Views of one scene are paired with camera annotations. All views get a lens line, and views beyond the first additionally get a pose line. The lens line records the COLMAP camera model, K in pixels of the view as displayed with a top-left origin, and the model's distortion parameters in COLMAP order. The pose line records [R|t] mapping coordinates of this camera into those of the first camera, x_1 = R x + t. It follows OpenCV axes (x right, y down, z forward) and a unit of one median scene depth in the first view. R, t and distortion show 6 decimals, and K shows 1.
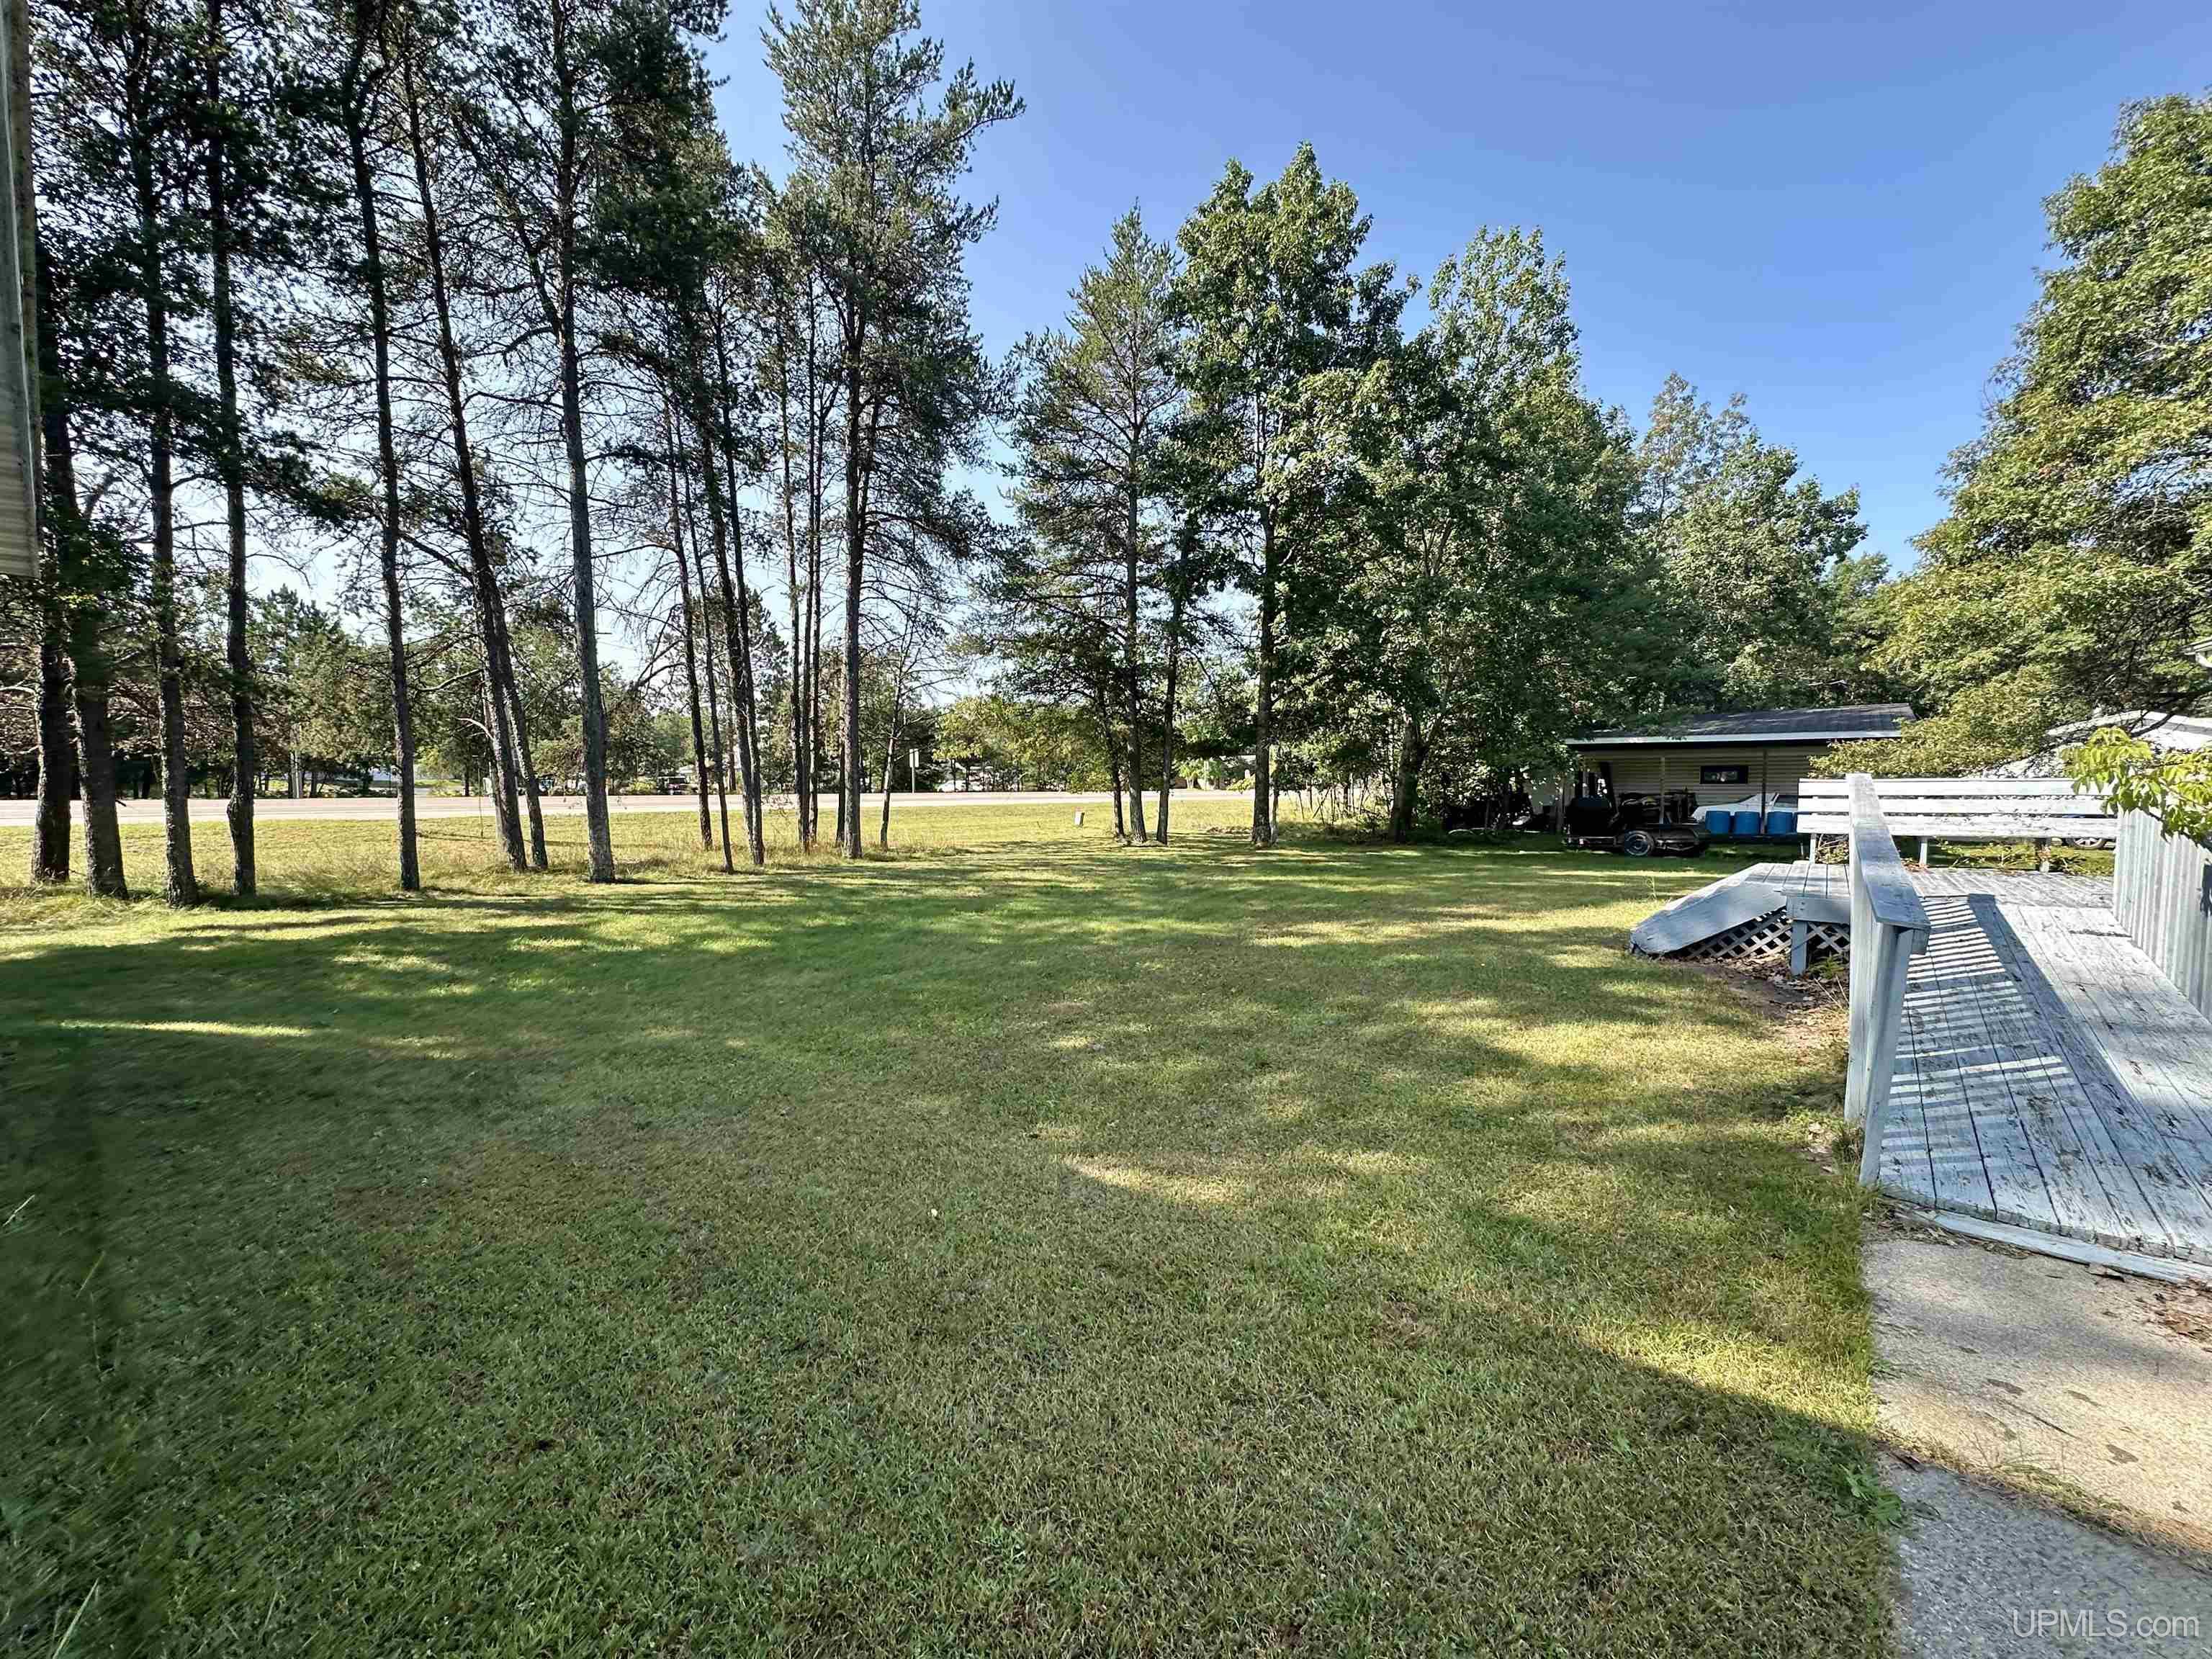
lens RADIAL K [[883.7, 0, 1110.5], [0, 883.7, 825.0], [0, 0, 1]] dist [-0.002369, 0.000162]
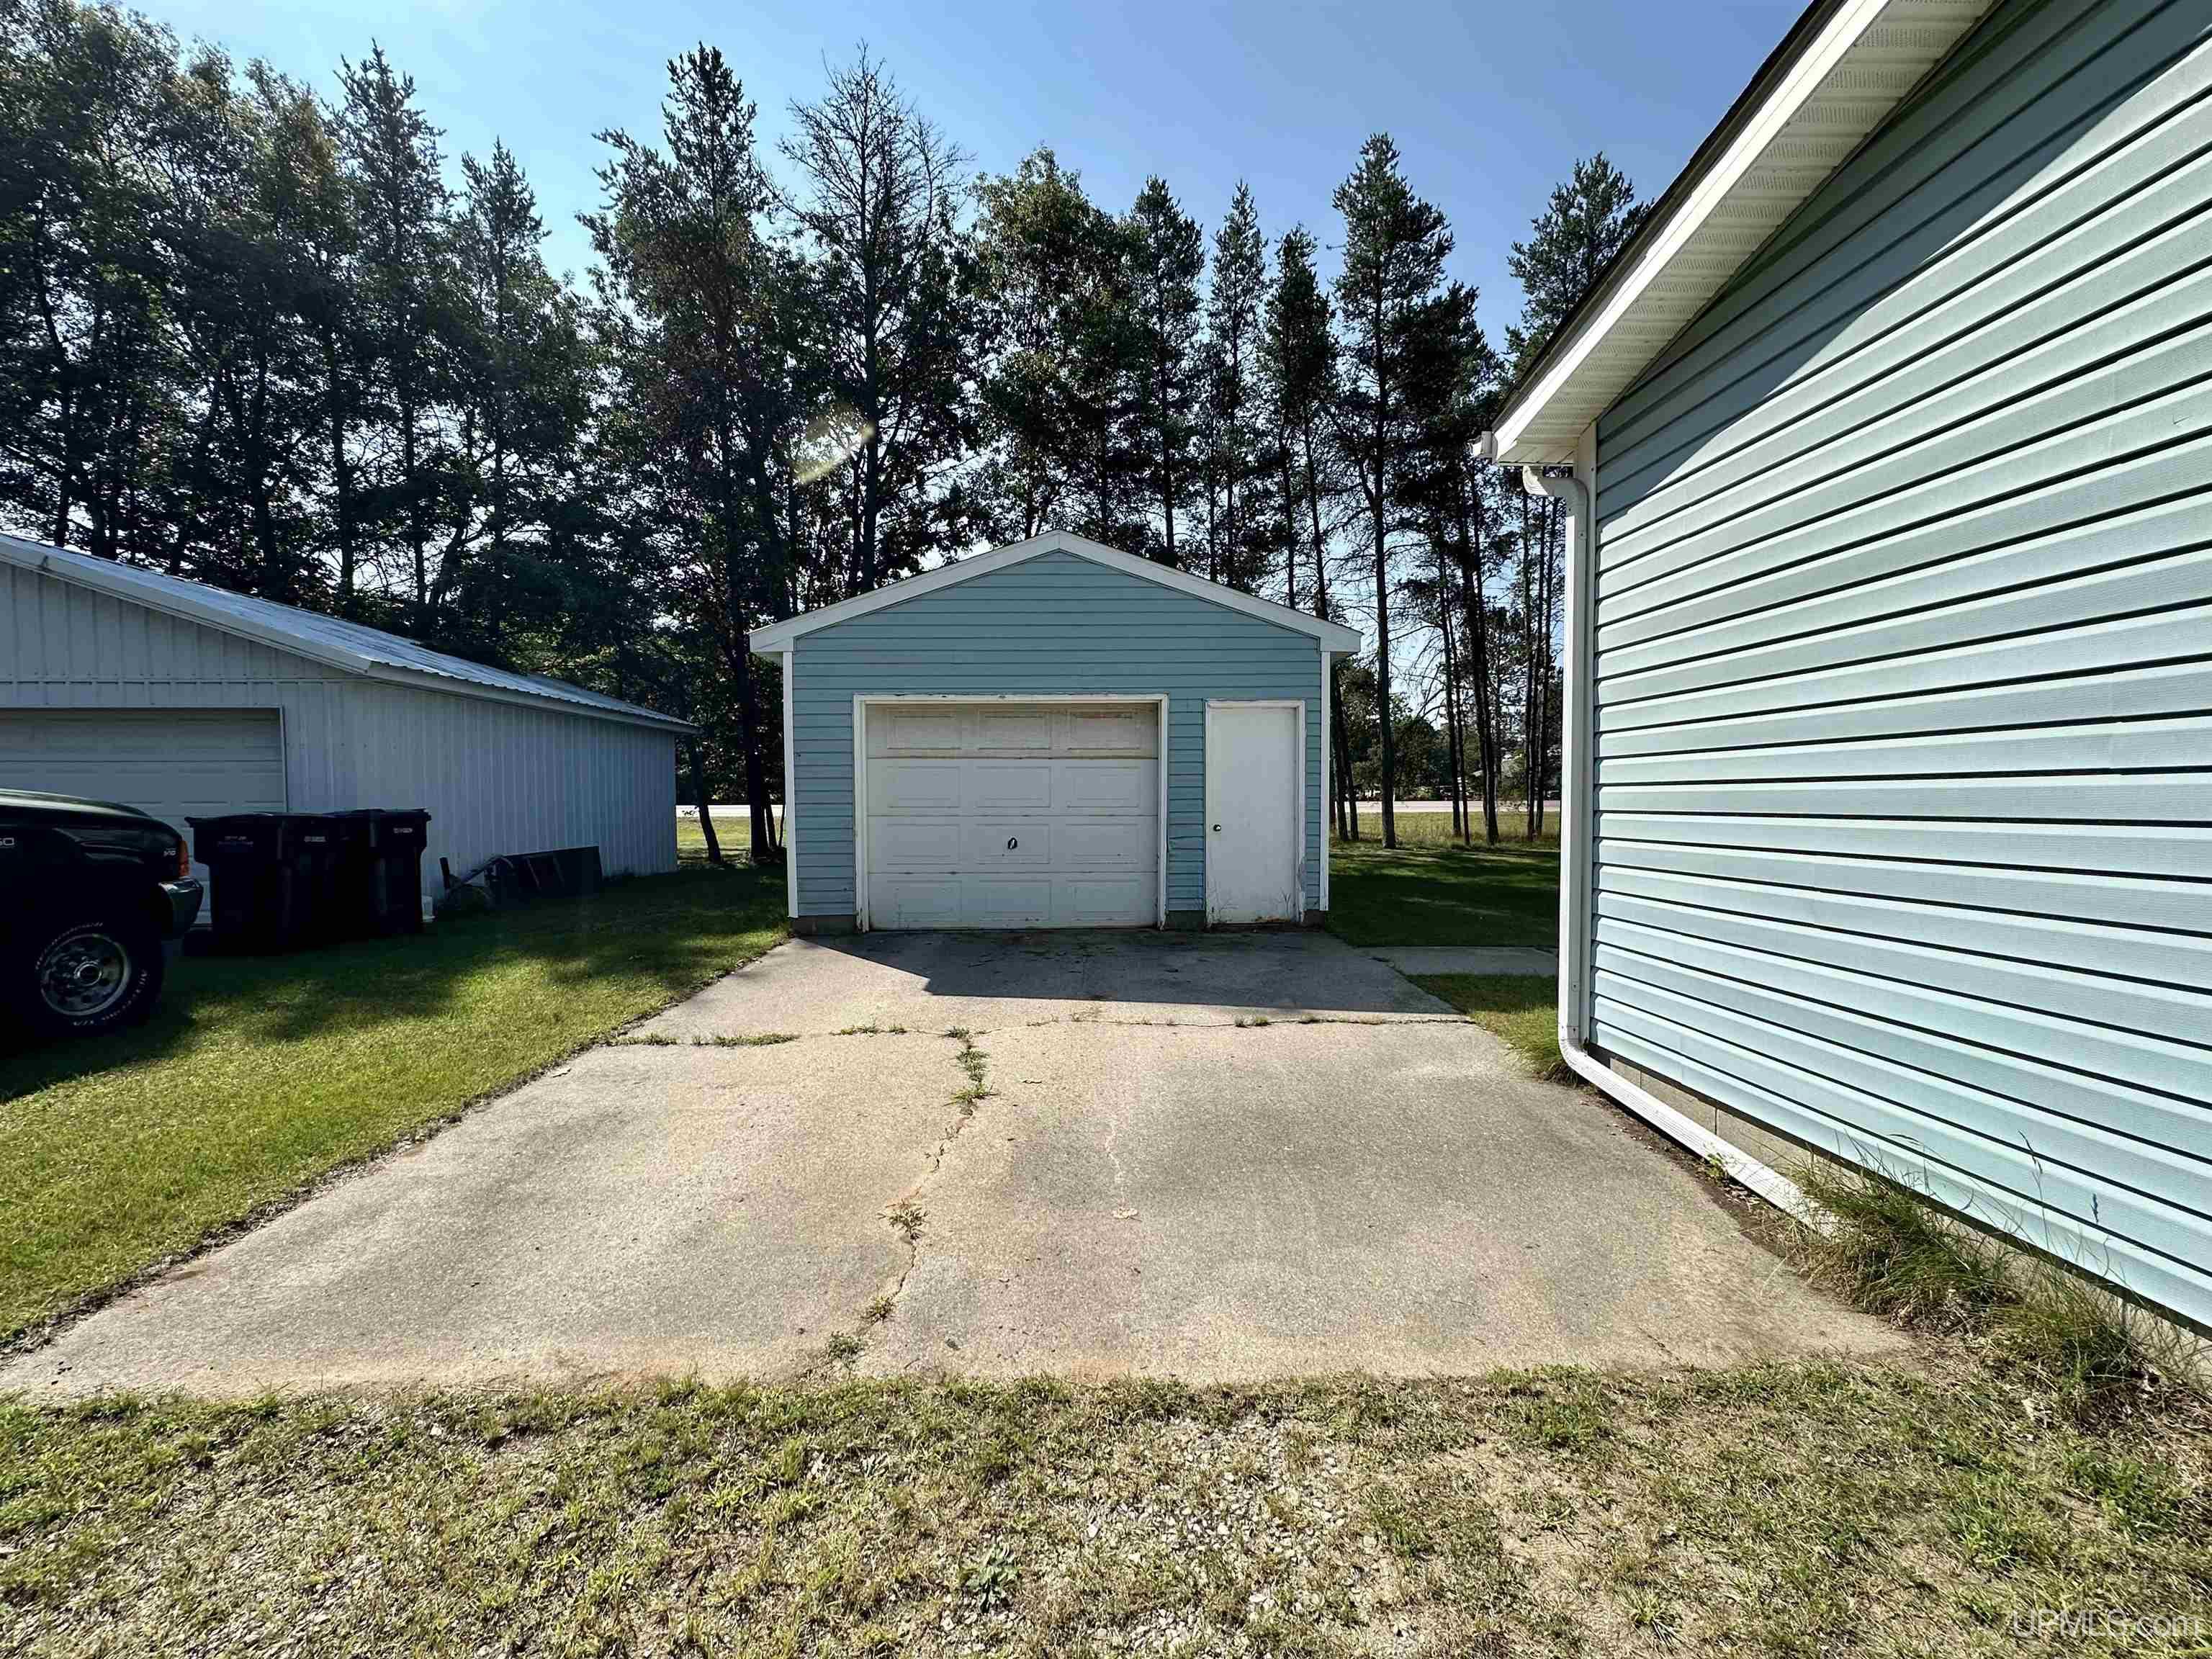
lens RADIAL K [[883.7, 0, 1106.0], [0, 883.7, 825.6], [0, 0, 1]] dist [-0.002369, 0.000162]
pose [[0.666451, 0.019682, -0.745289, 0.237036], [-0.031302, 0.999509, -0.001596, 0.034569], [0.744892, 0.024393, 0.666739, -0.385566]]
